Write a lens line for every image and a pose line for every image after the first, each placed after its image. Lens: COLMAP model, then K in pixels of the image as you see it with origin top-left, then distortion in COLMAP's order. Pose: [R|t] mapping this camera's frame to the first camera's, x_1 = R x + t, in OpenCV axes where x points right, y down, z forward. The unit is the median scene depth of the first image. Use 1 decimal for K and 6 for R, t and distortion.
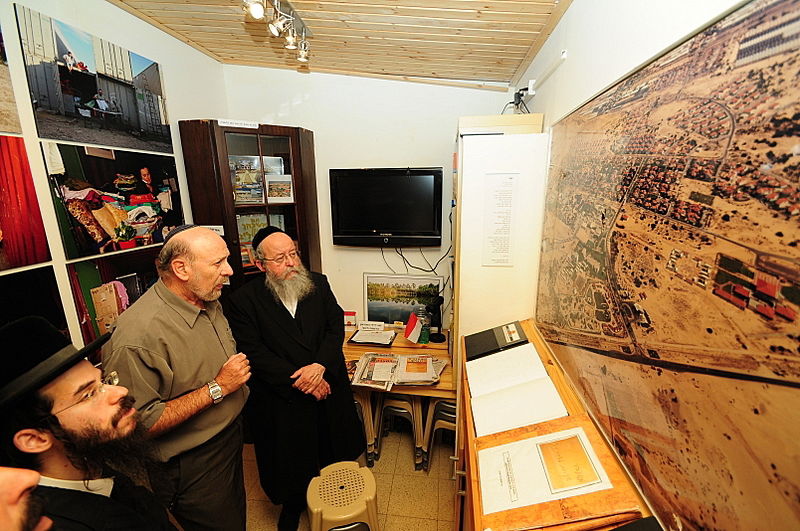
lens RADIAL K [[333.8, 0, 400.0], [0, 333.8, 265.5], [0, 0, 1]] dist [-0.000169, -0.000364]
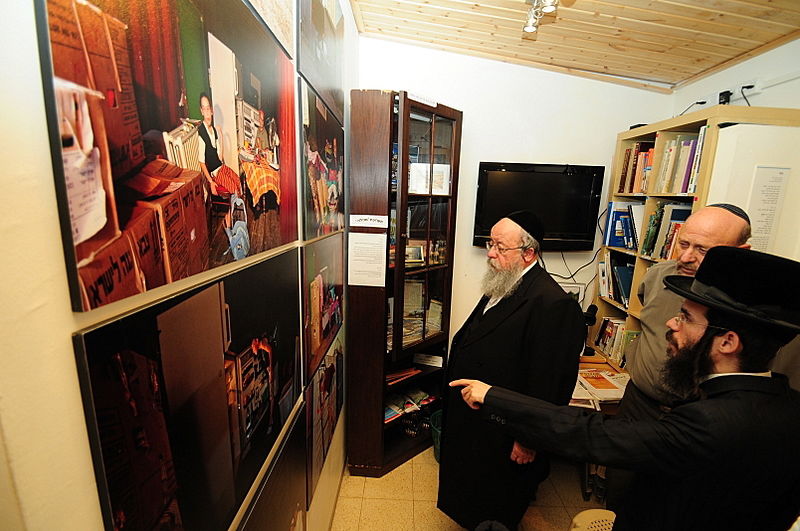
lens RADIAL K [[333.8, 0, 400.0], [0, 333.8, 265.5], [0, 0, 1]] dist [-0.000169, -0.000364]
pose [[0.992229, 0.028971, 0.121009, -0.638738], [-0.022985, 0.998456, -0.050574, 0.051031], [-0.122287, 0.047400, 0.991362, 0.172964]]
